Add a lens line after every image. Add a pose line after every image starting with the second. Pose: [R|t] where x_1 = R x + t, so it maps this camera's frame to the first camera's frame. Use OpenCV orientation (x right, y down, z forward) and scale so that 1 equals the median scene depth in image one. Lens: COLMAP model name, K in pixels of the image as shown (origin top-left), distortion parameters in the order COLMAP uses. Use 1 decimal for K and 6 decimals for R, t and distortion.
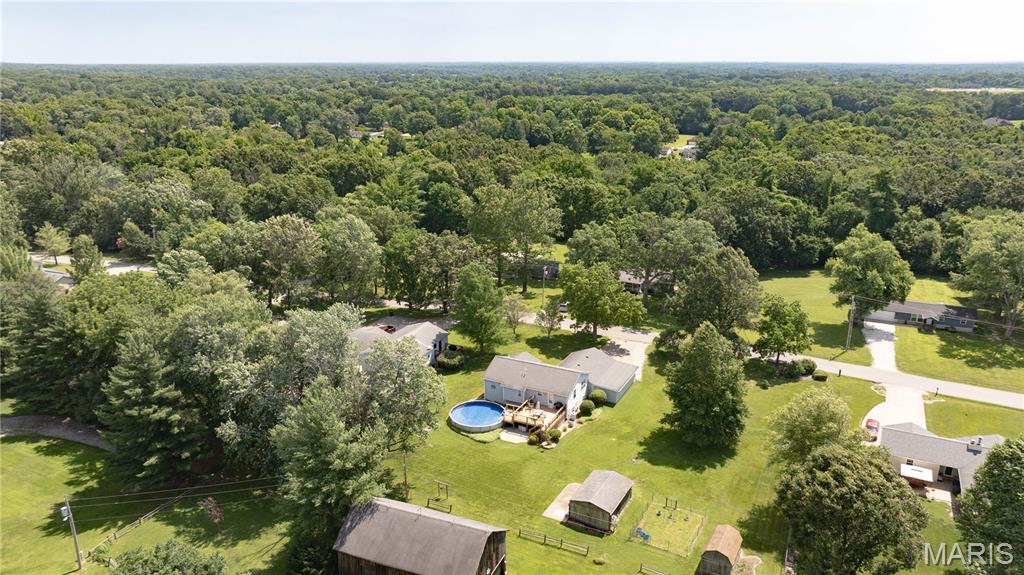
lens RADIAL K [[733.1, 0, 516.1], [0, 733.1, 285.6], [0, 0, 1]] dist [-0.013311, 0.003987]
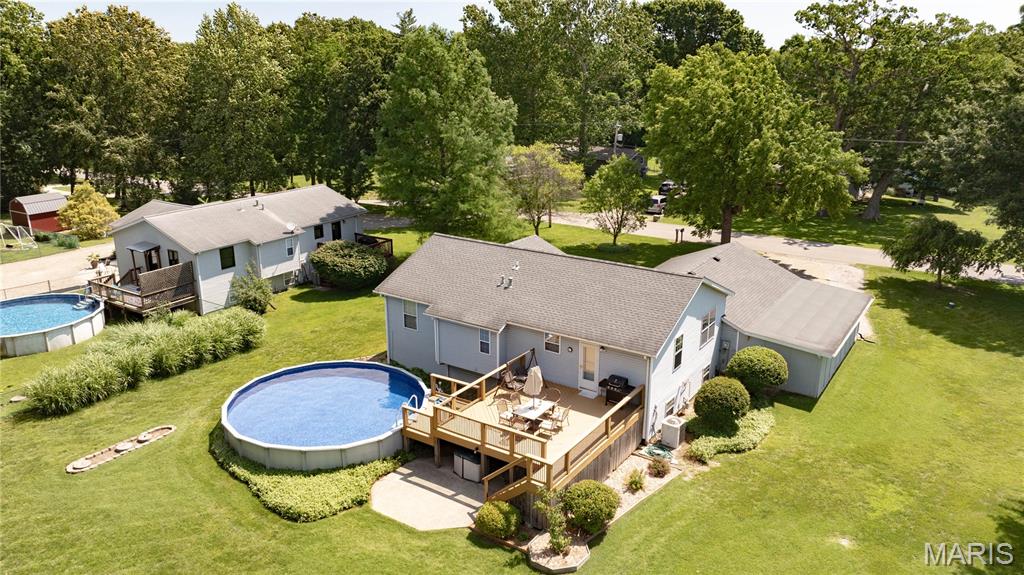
lens RADIAL K [[747.1, 0, 498.2], [0, 747.1, 290.8], [0, 0, 1]] dist [-0.002130, 0.002599]
pose [[0.989013, 0.037615, -0.142964, 0.053522], [-0.037182, 0.999292, 0.005699, 0.129044], [0.143077, -0.000321, 0.989711, 0.729897]]
